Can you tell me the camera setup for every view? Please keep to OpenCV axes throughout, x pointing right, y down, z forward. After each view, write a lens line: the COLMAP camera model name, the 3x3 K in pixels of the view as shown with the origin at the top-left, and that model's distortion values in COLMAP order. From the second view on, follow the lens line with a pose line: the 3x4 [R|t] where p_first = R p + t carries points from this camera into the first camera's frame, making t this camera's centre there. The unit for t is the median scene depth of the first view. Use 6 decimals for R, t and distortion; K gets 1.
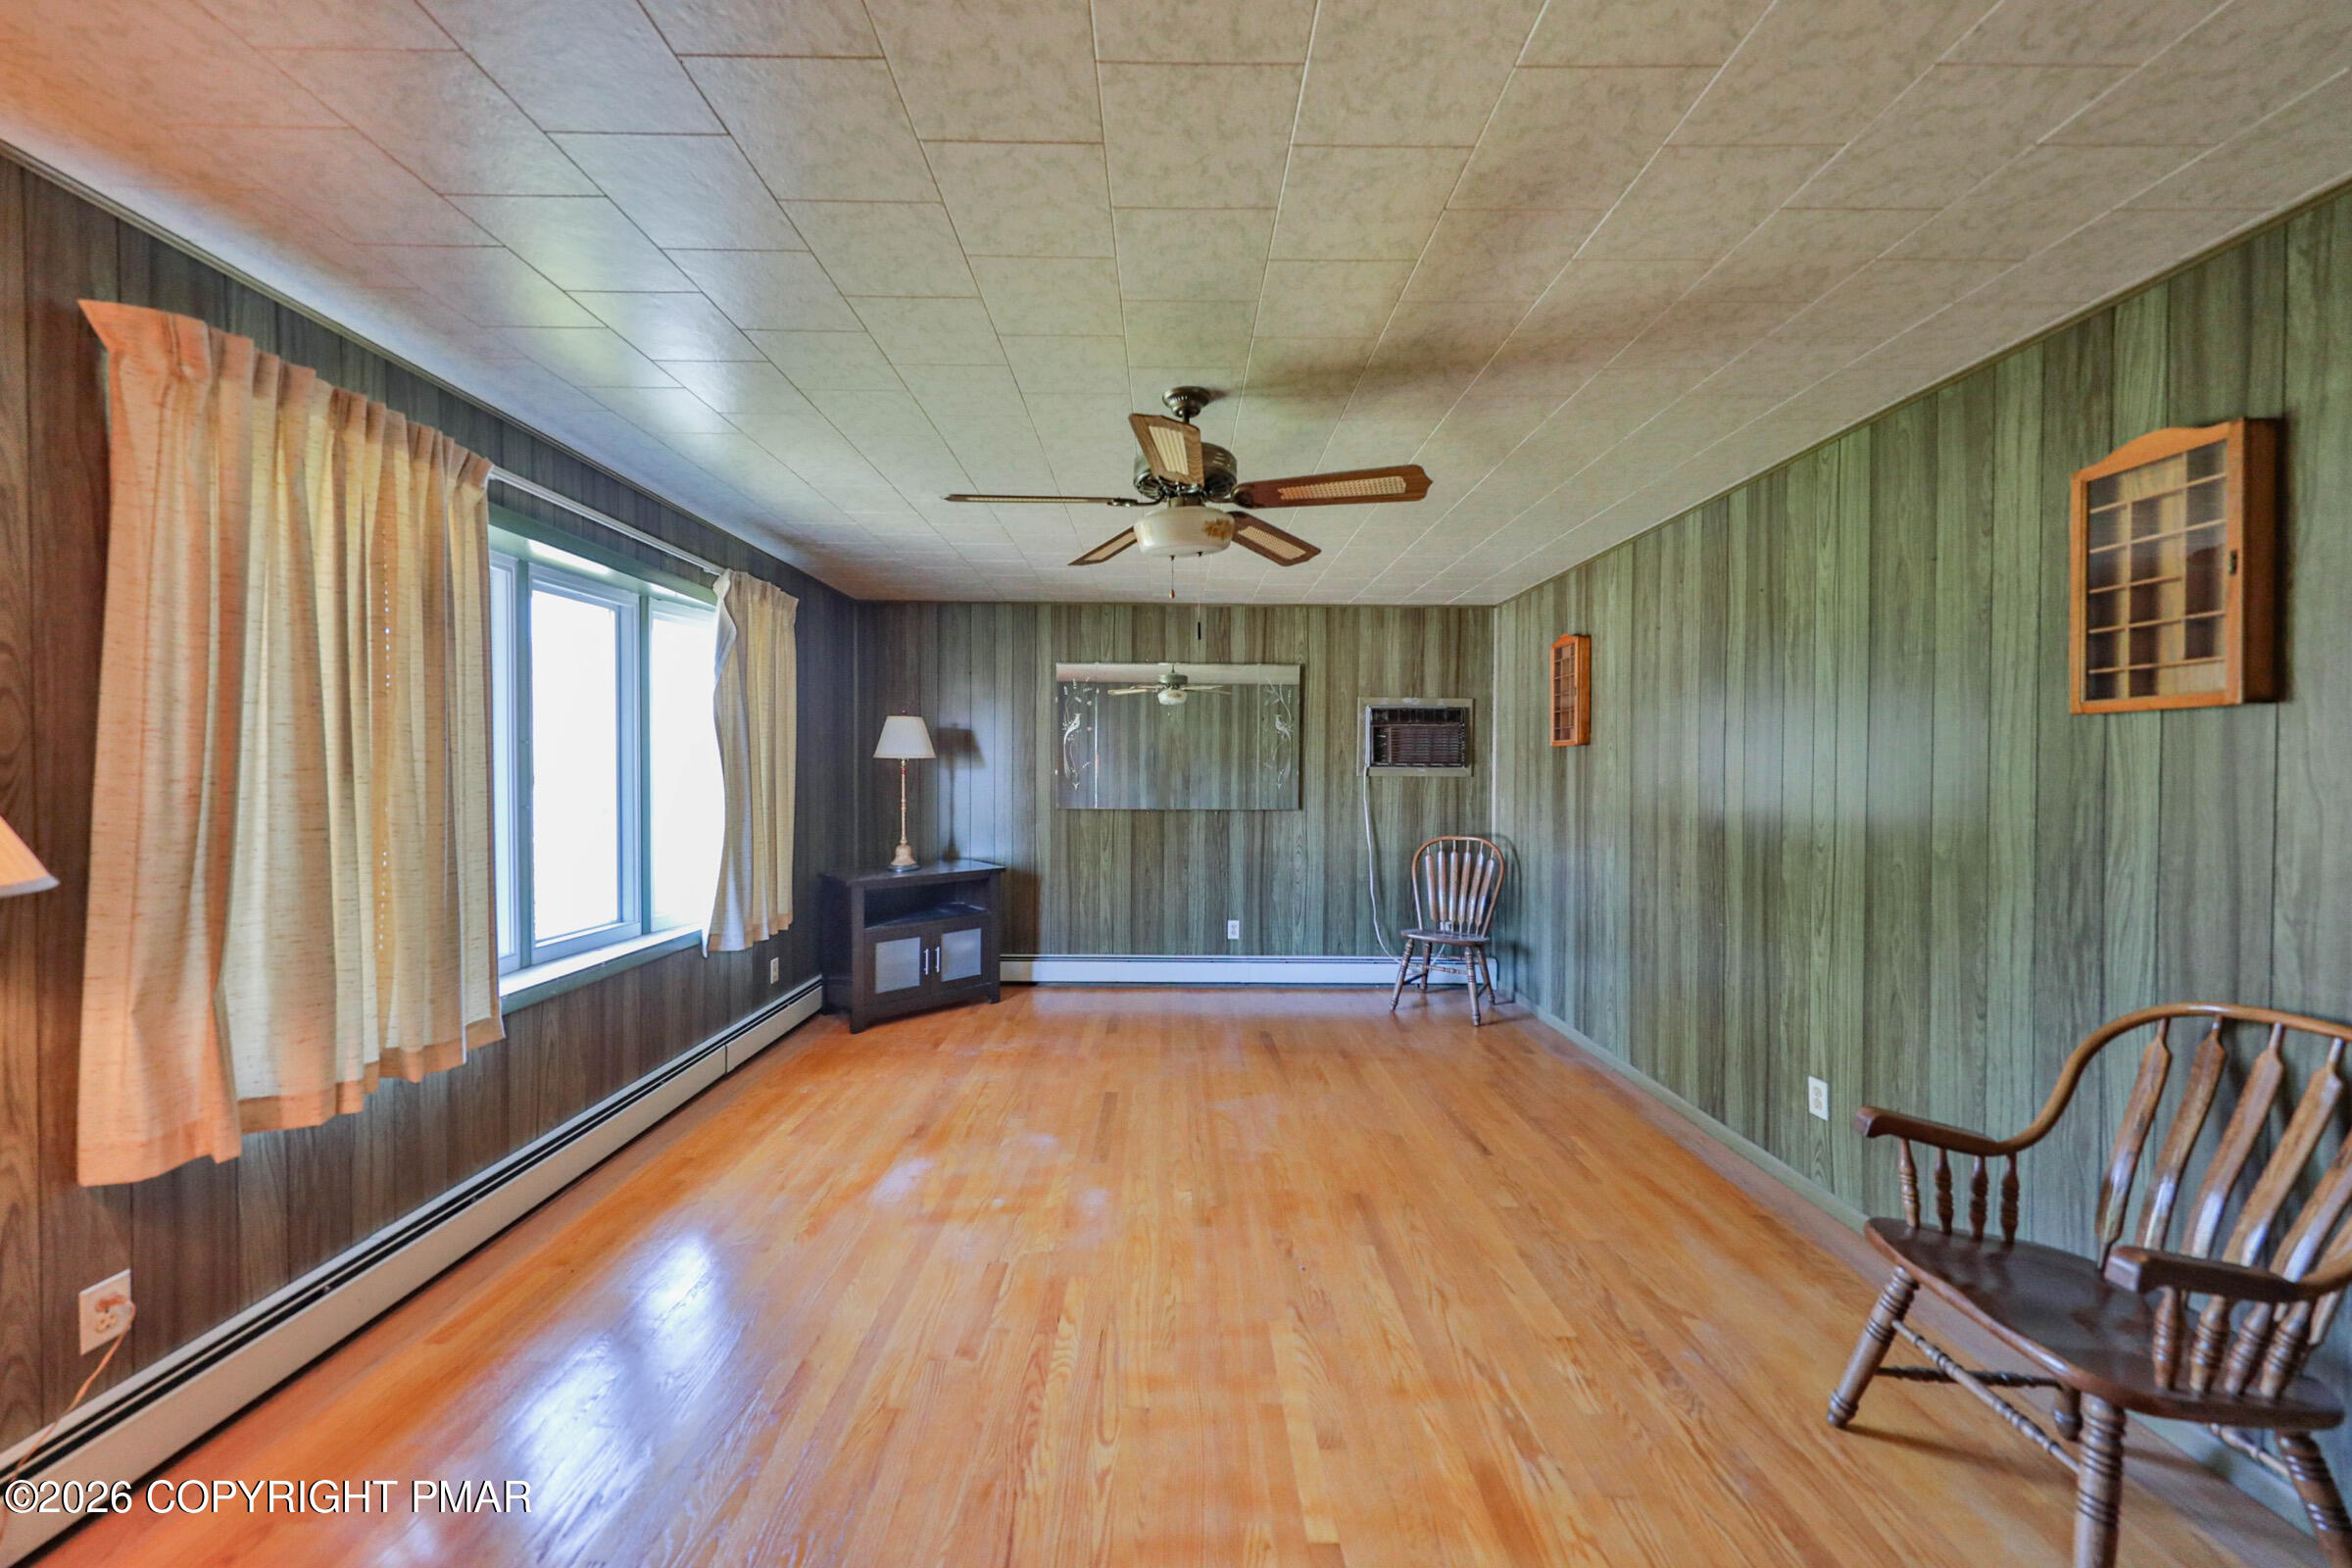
lens RADIAL K [[802.9, 0, 1171.9], [0, 802.9, 772.8], [0, 0, 1]] dist [0.000691, -0.000105]
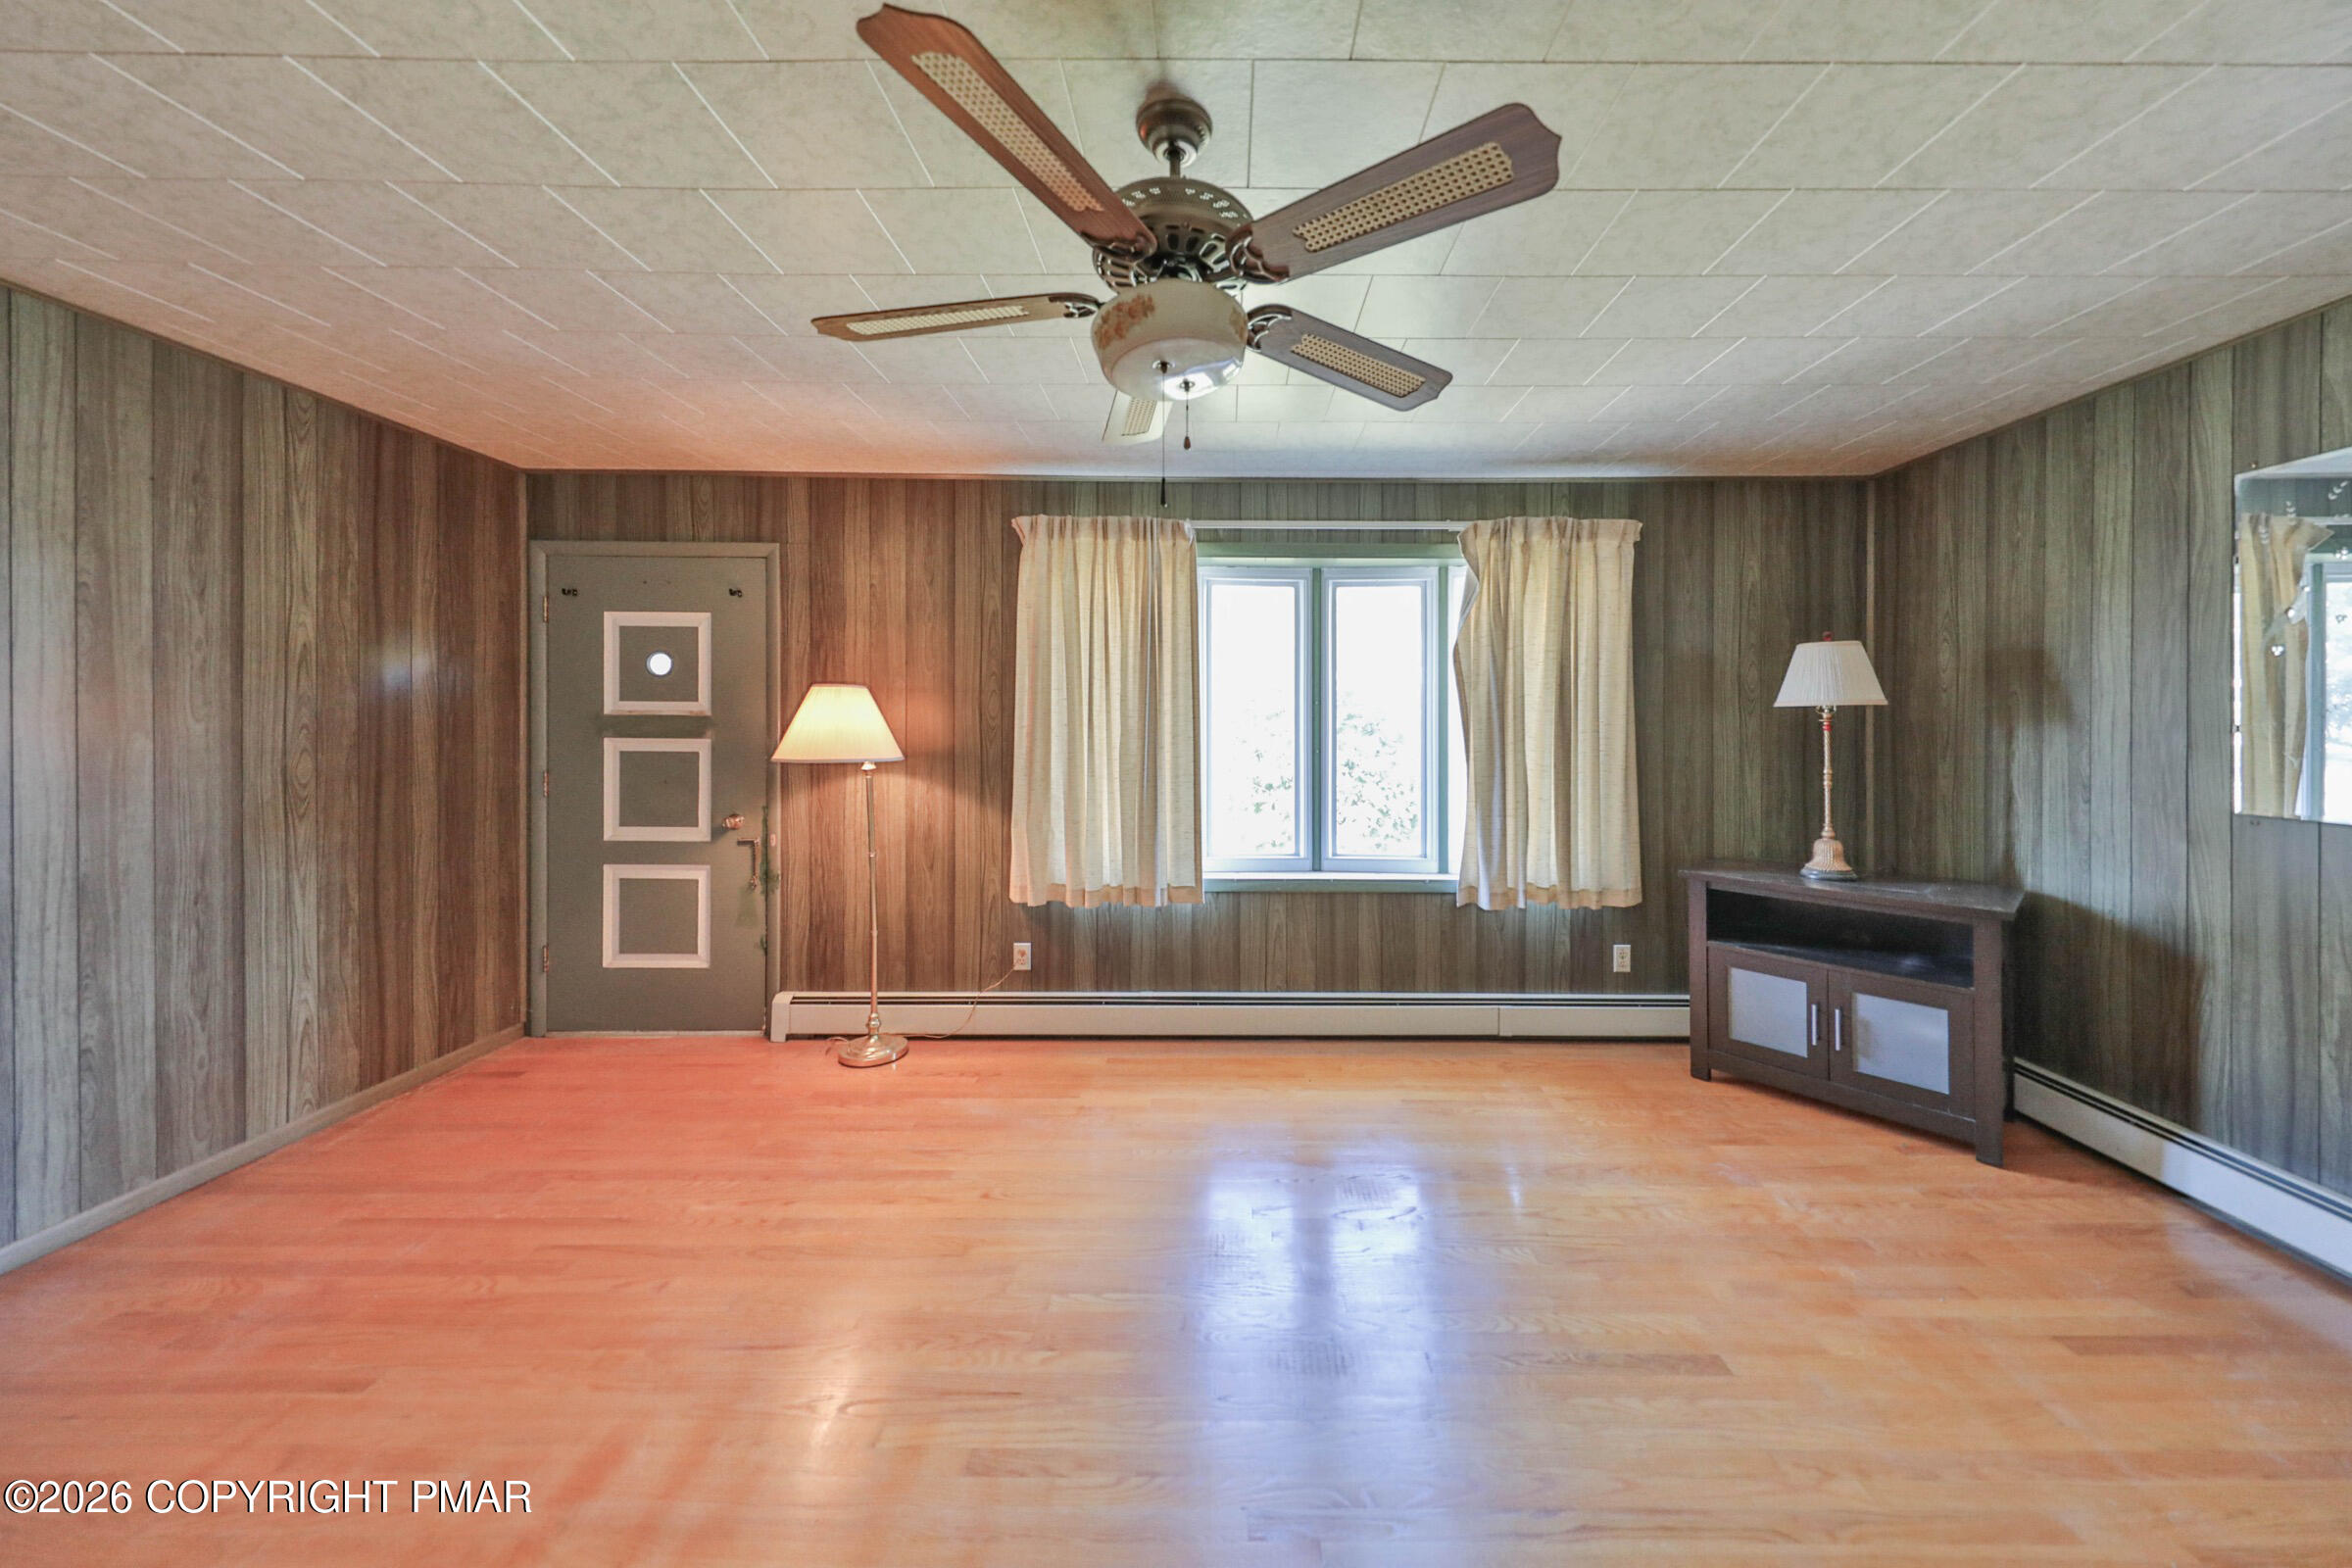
lens RADIAL K [[794.5, 0, 1233.7], [0, 794.5, 724.6], [0, 0, 1]] dist [-0.000030, 0.000015]
pose [[0.003101, -0.006950, -0.999971, 0.426062], [-0.006189, 0.999957, -0.006970, 0.006059], [0.999976, 0.006210, 0.003058, 0.701042]]
